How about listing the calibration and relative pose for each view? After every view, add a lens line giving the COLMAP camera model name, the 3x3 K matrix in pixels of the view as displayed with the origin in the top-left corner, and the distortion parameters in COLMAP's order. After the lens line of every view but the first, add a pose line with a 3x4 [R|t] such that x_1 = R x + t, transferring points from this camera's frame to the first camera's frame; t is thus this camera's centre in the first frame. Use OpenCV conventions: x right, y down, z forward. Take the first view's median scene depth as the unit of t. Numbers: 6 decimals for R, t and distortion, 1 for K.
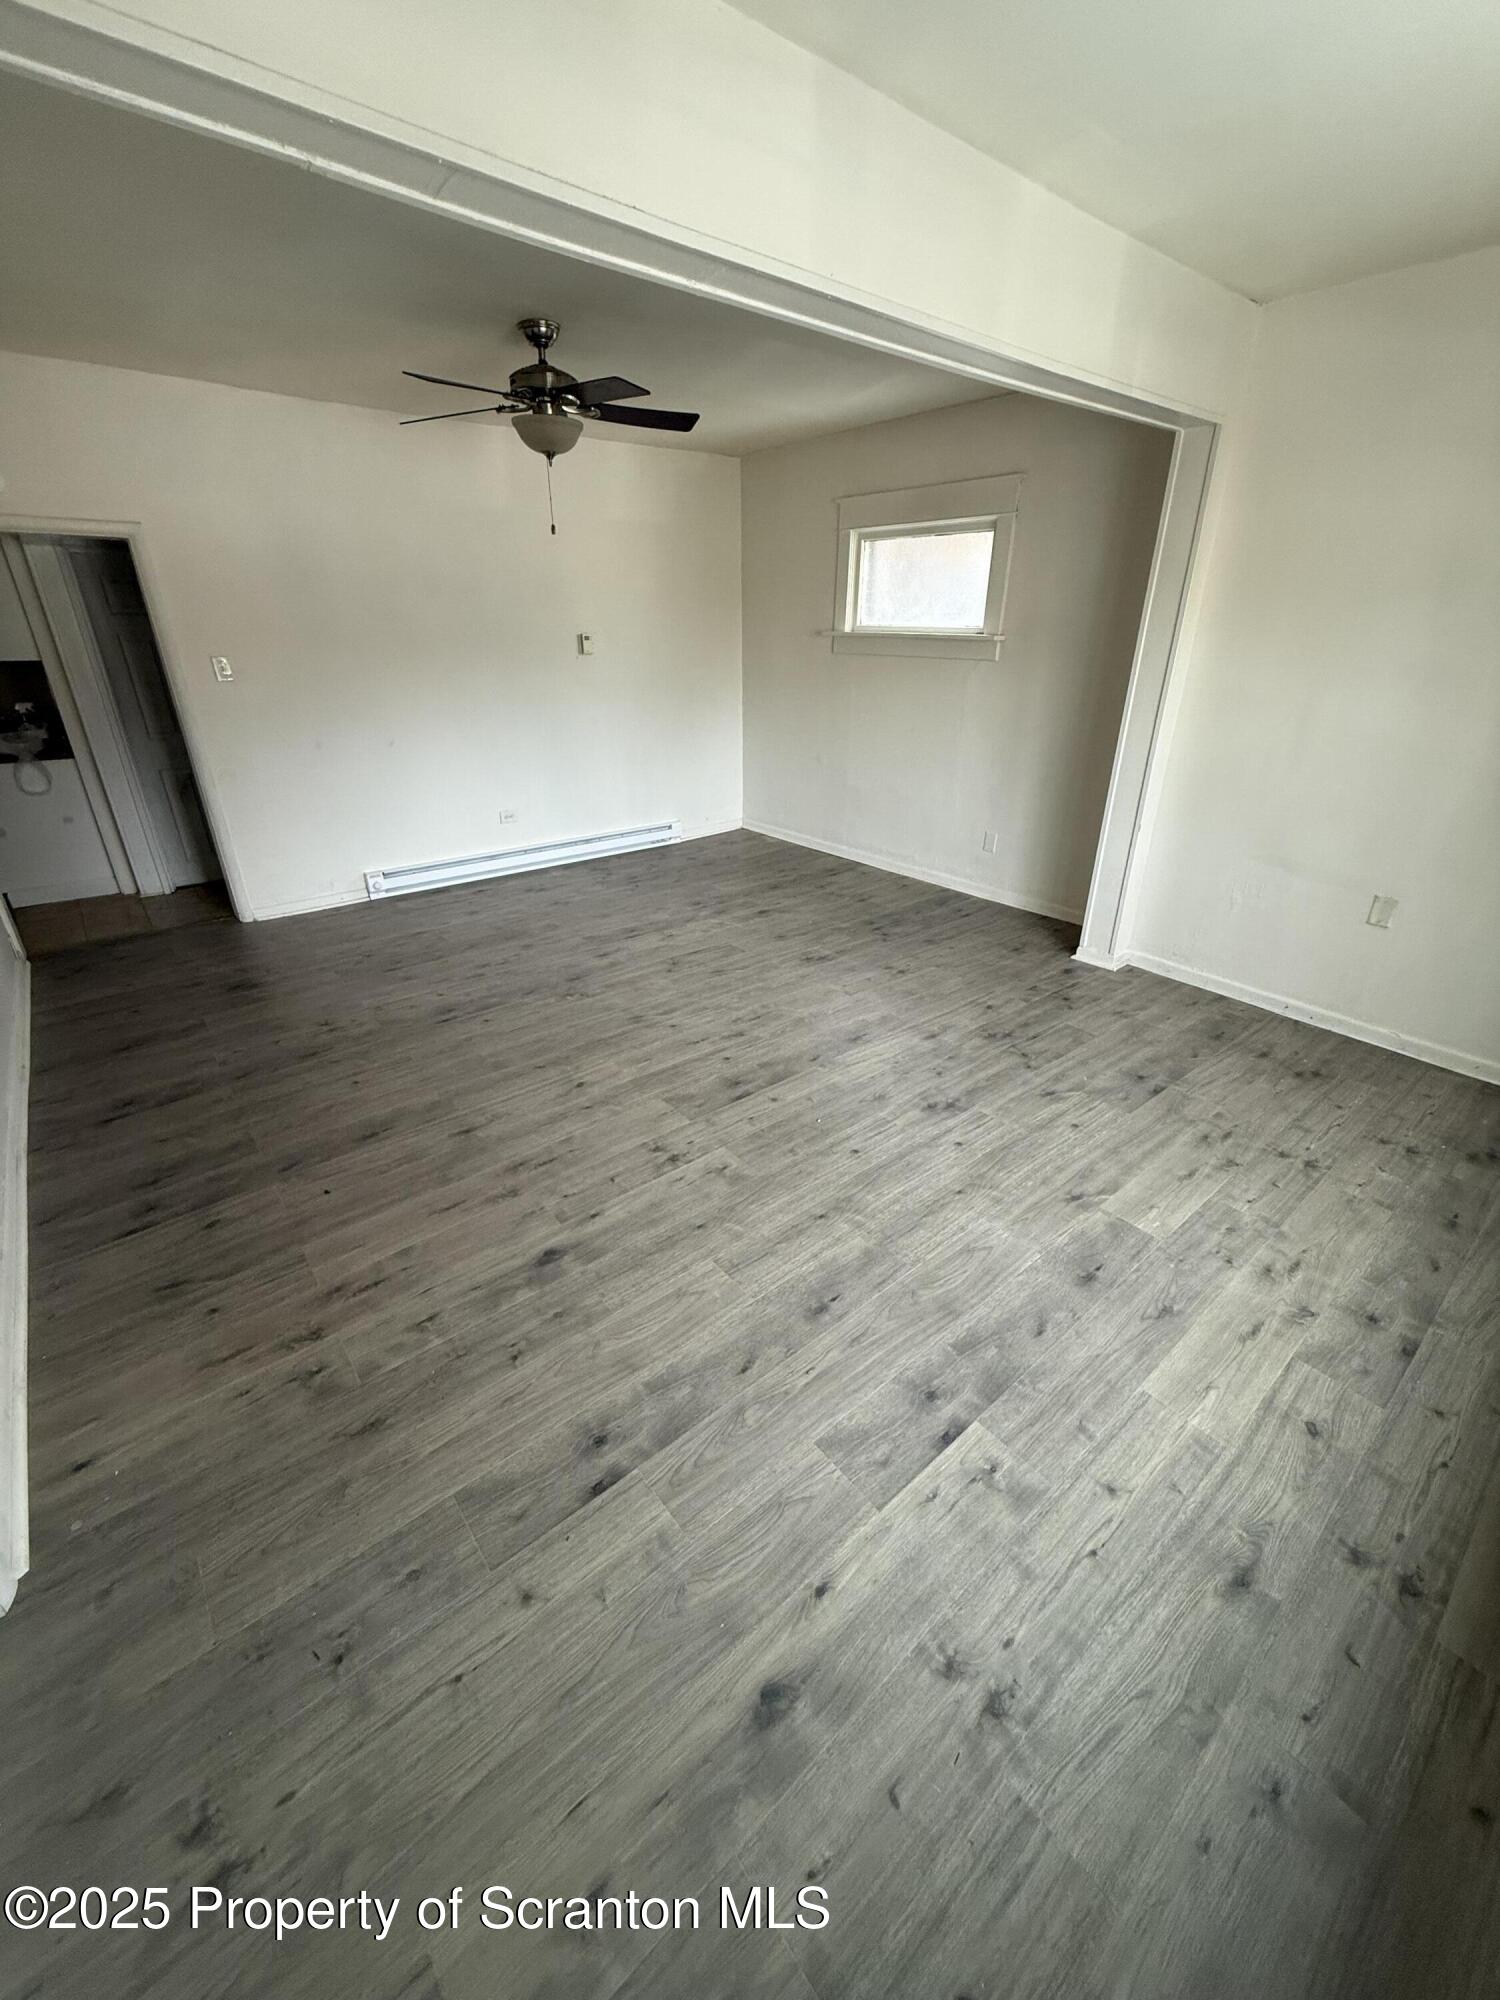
lens RADIAL K [[791.0, 0, 750.0], [0, 791.0, 1000.0], [0, 0, 1]] dist [0.007352, 0.000147]
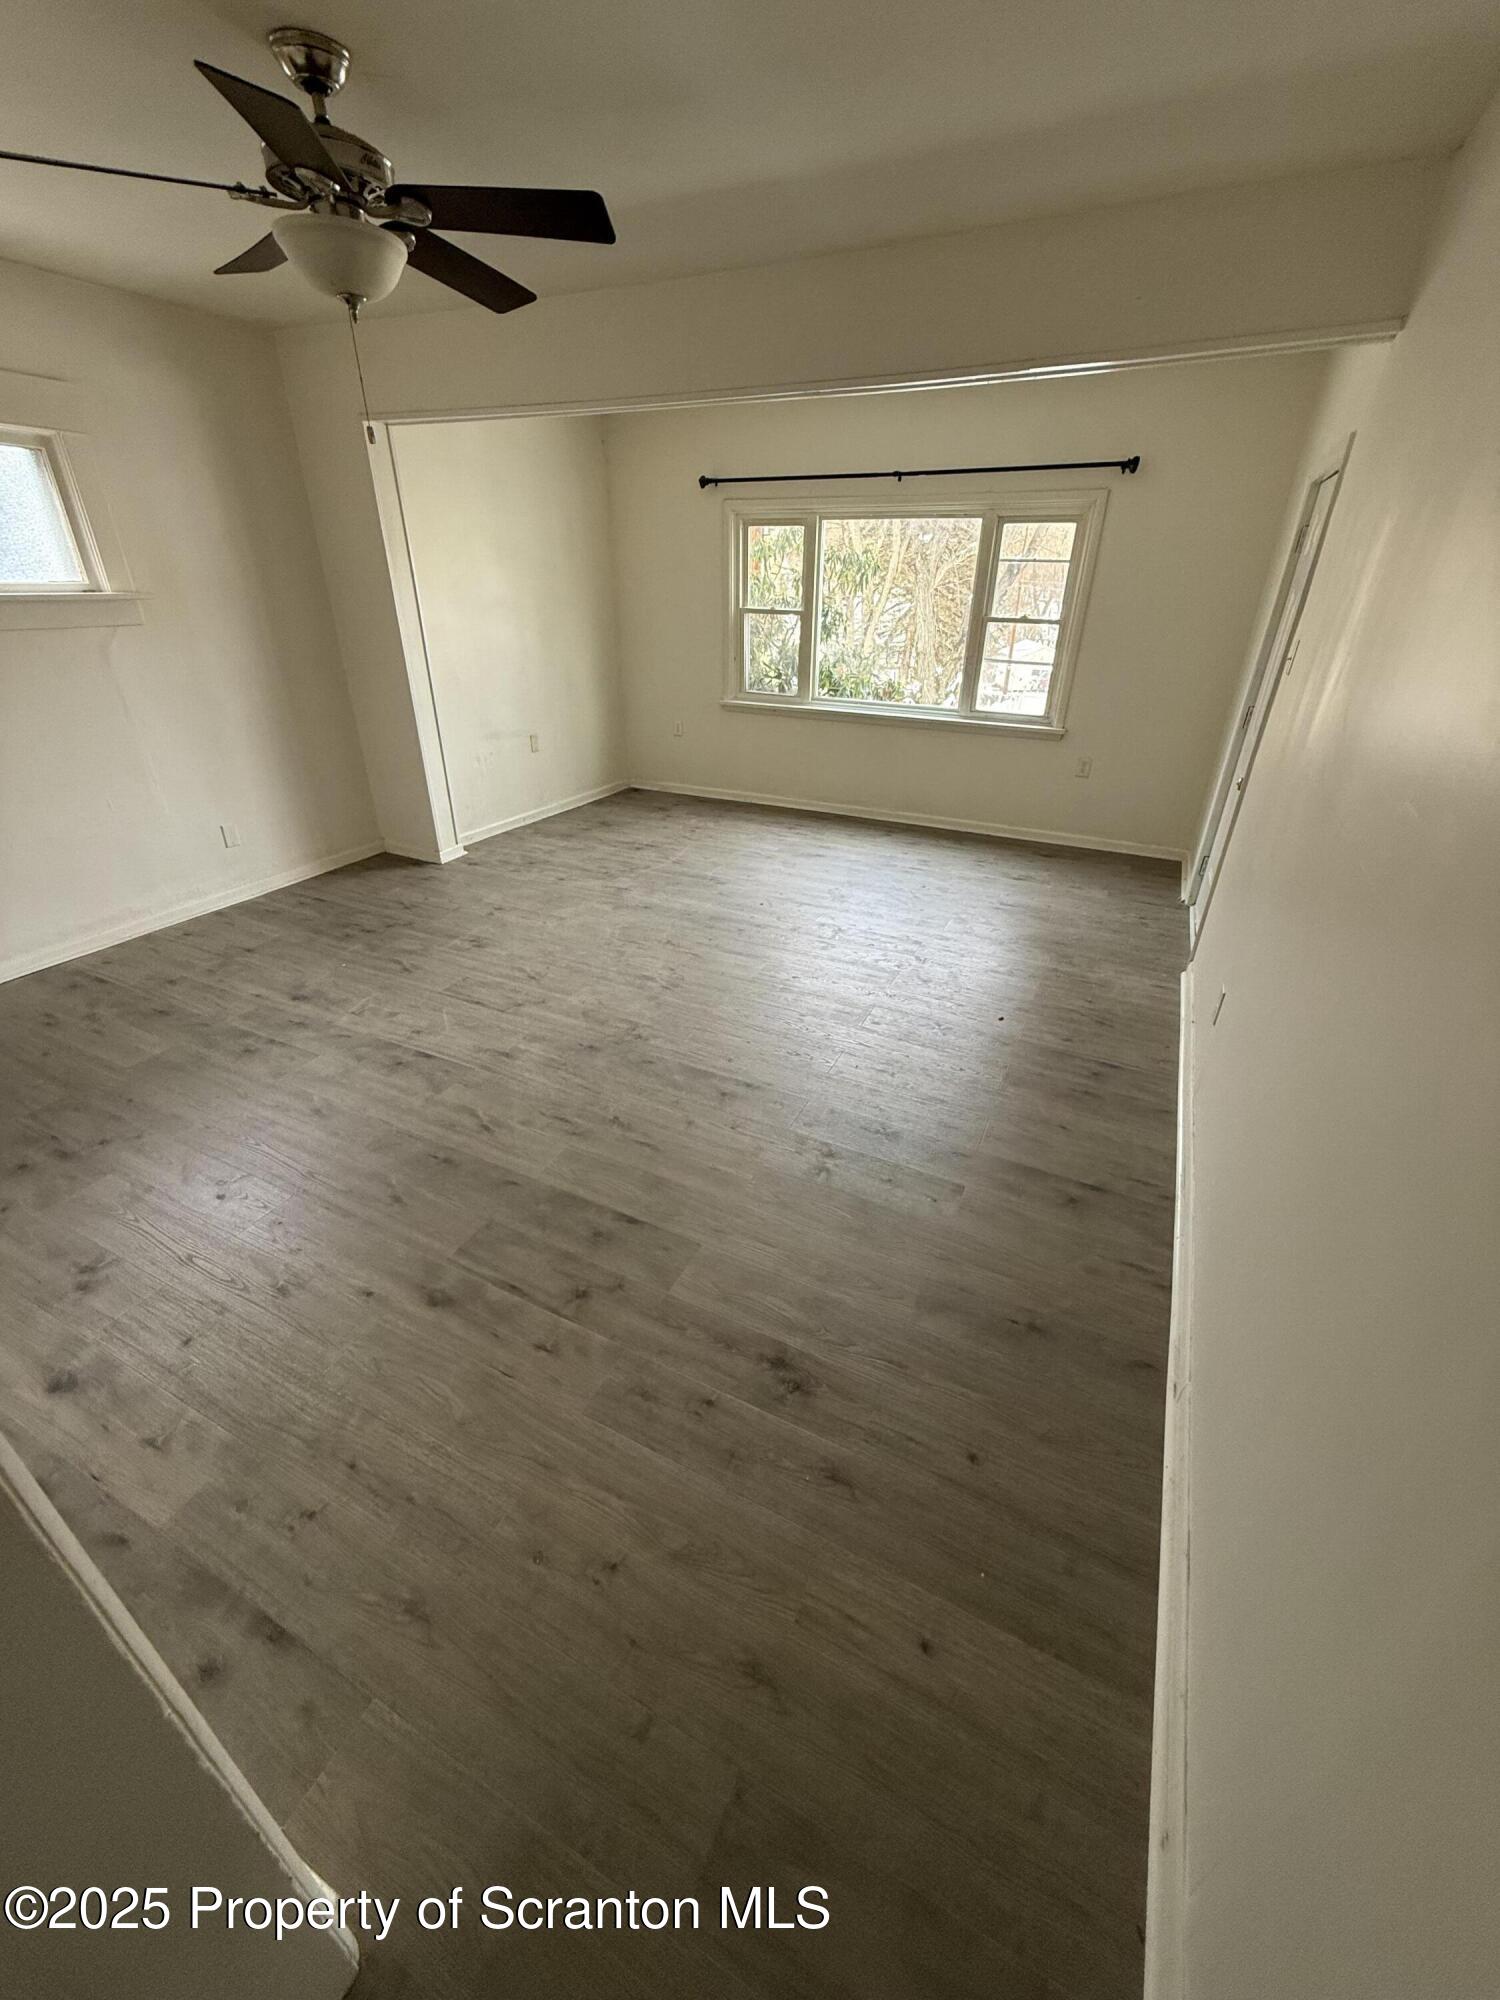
lens RADIAL K [[791.0, 0, 750.0], [0, 791.0, 1000.0], [0, 0, 1]] dist [0.007352, 0.000147]
pose [[-0.408668, -0.443209, 0.797845, -0.972646], [0.380335, 0.711955, 0.590310, -0.509086], [-0.829660, 0.544689, -0.122385, 1.014902]]
